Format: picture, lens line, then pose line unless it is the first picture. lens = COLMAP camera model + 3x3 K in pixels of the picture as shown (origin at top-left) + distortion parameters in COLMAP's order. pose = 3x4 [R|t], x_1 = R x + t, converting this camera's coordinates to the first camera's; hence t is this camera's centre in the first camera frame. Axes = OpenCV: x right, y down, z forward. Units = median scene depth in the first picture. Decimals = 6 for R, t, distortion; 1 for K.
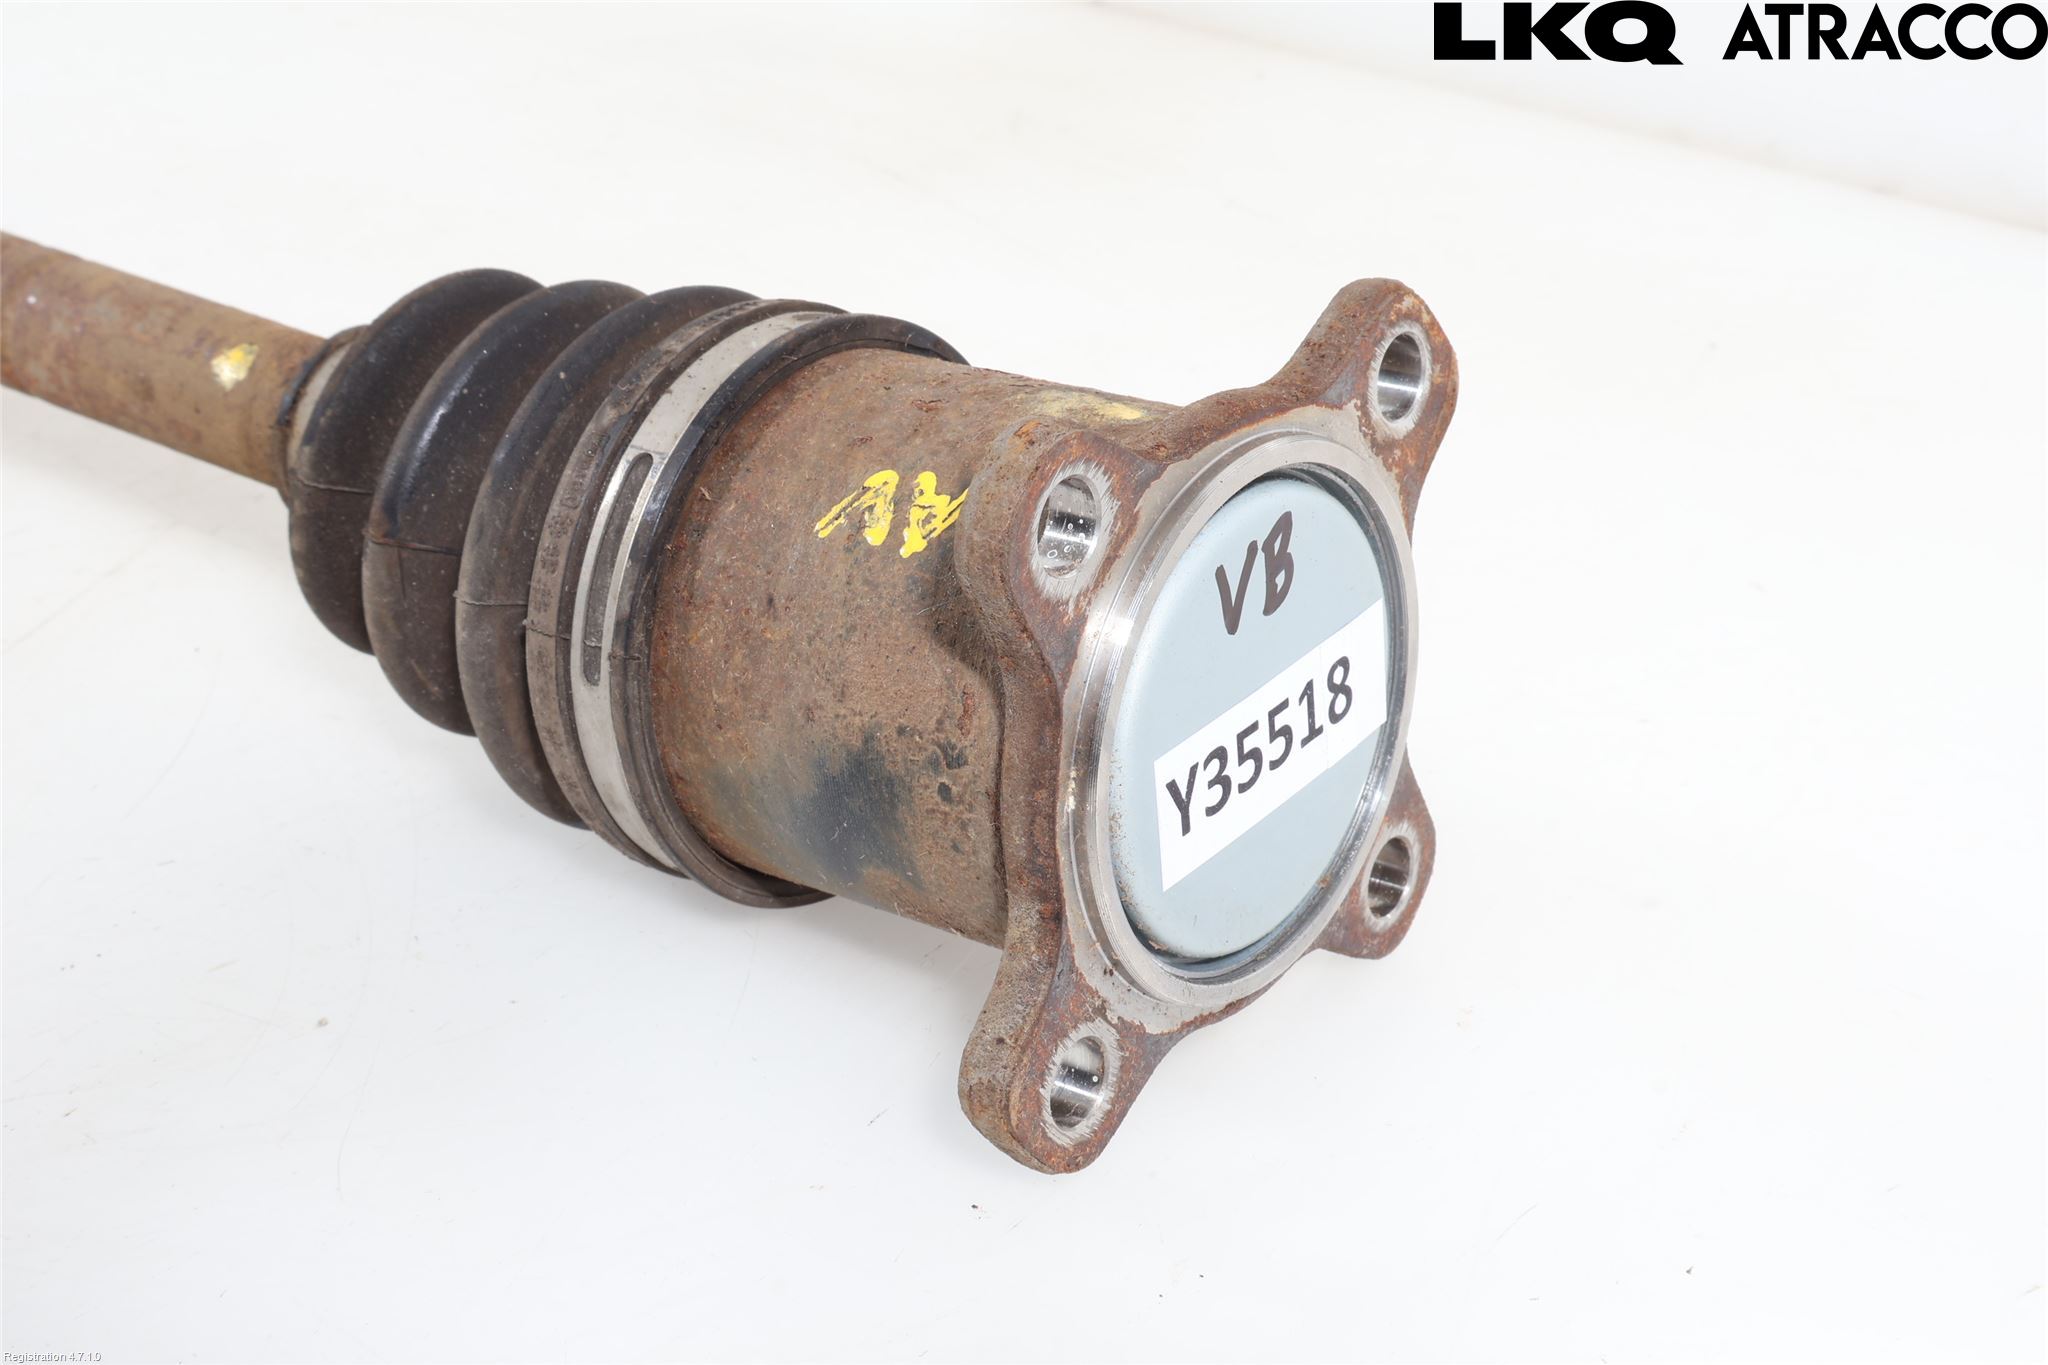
lens RADIAL K [[3239.5, 0, 1024.0], [0, 3239.5, 682.2], [0, 0, 1]] dist [-0.019189, 0.000000]
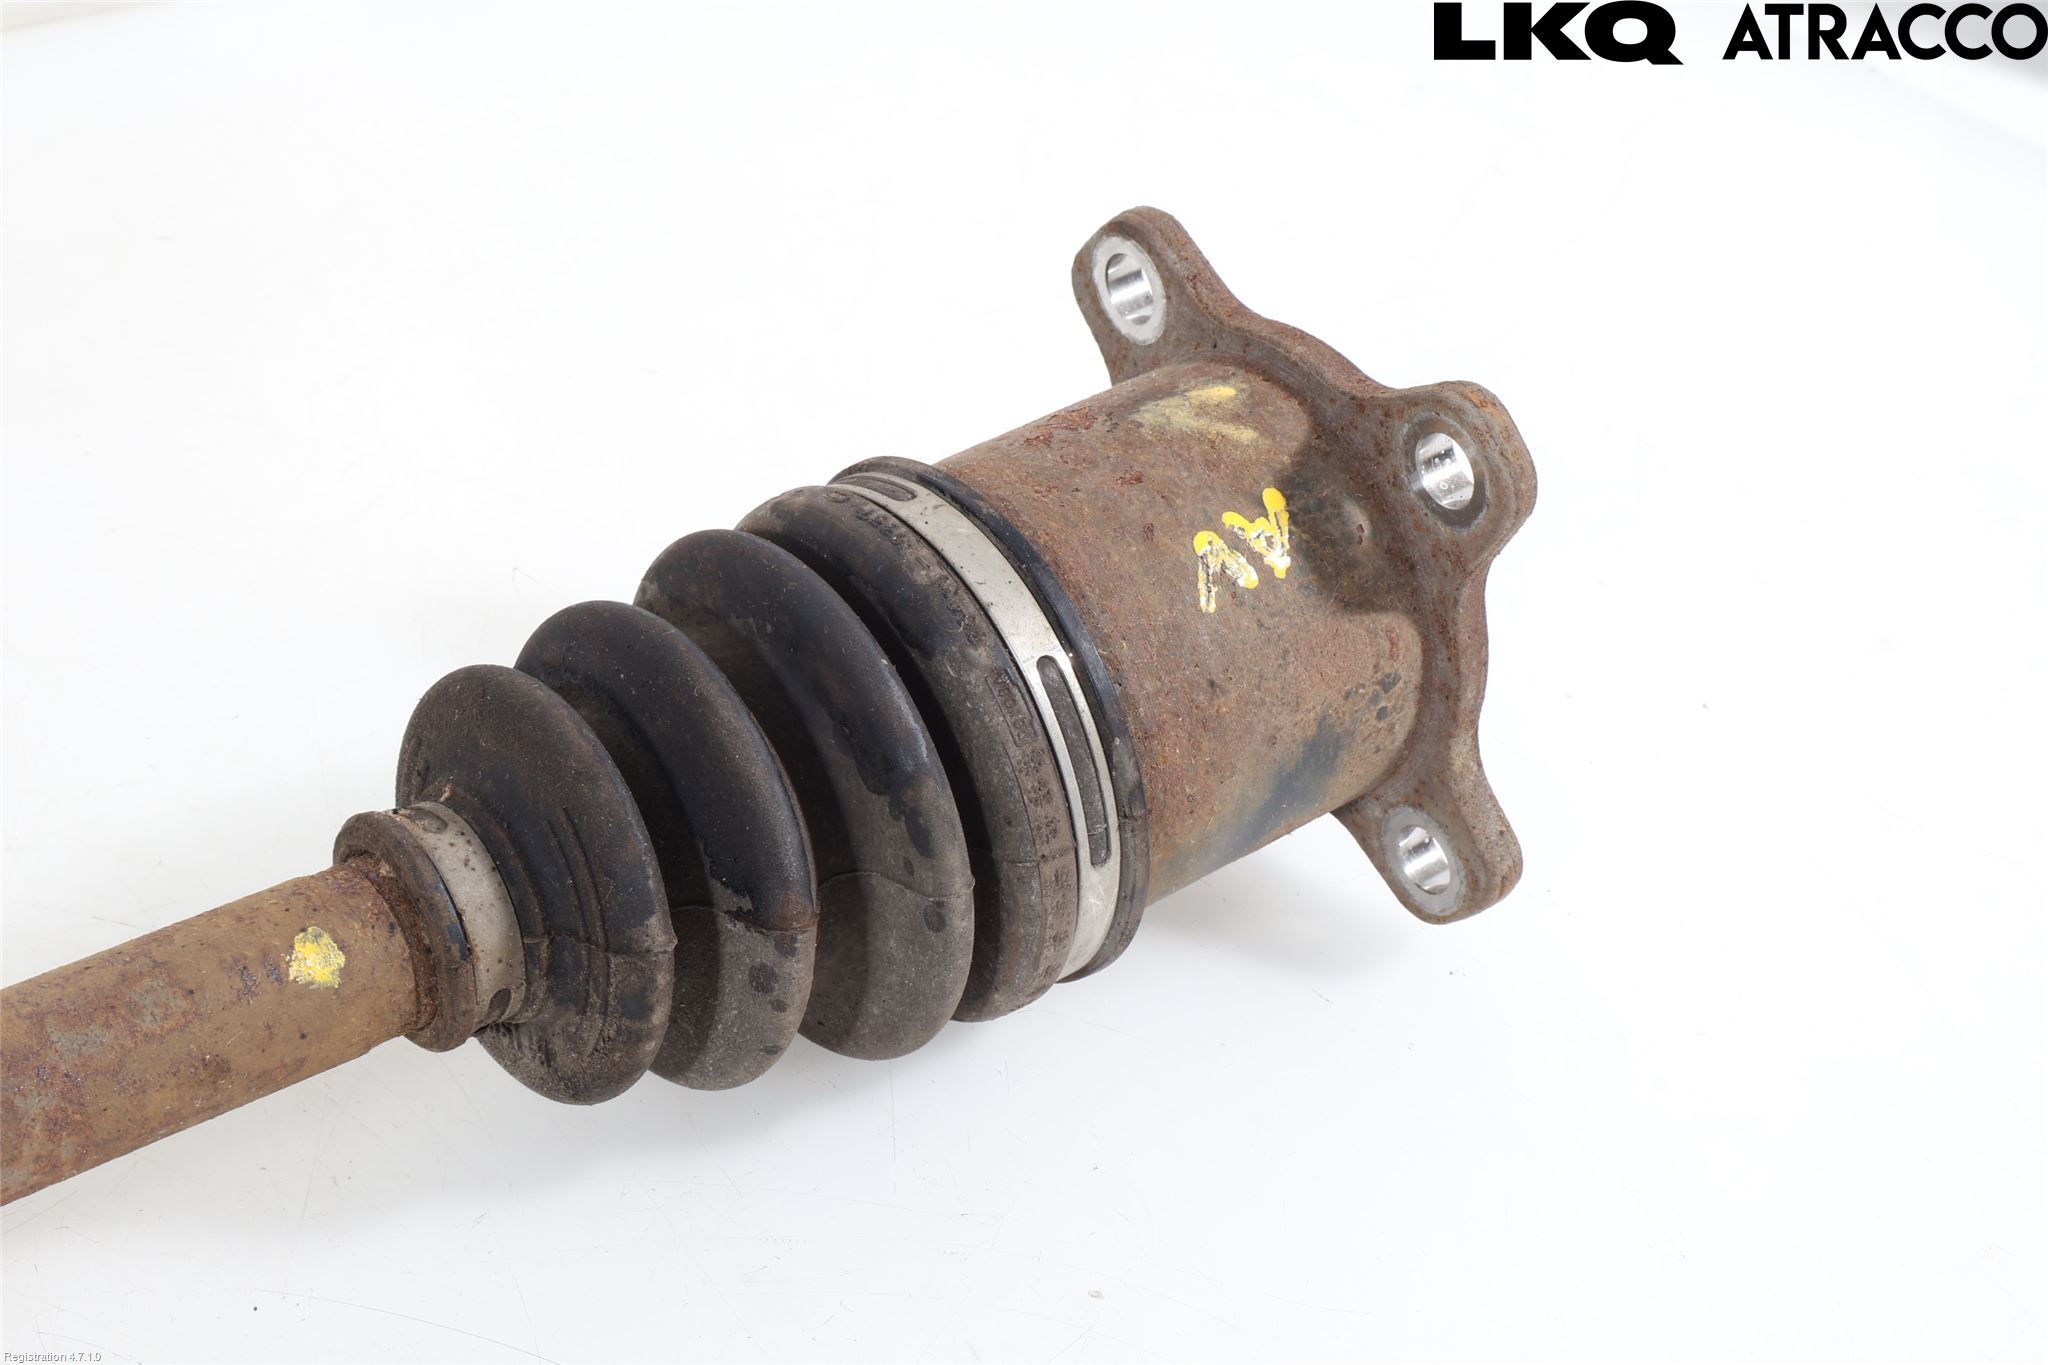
lens RADIAL K [[3239.5, 0, 1023.8], [0, 3239.5, 682.7], [0, 0, 1]] dist [-0.019189, 0.000000]
pose [[0.271838, -0.549769, 0.789847, -0.997275], [0.395960, 0.811958, 0.428882, -0.541032], [-0.877109, 0.196162, 0.438408, 0.563806]]
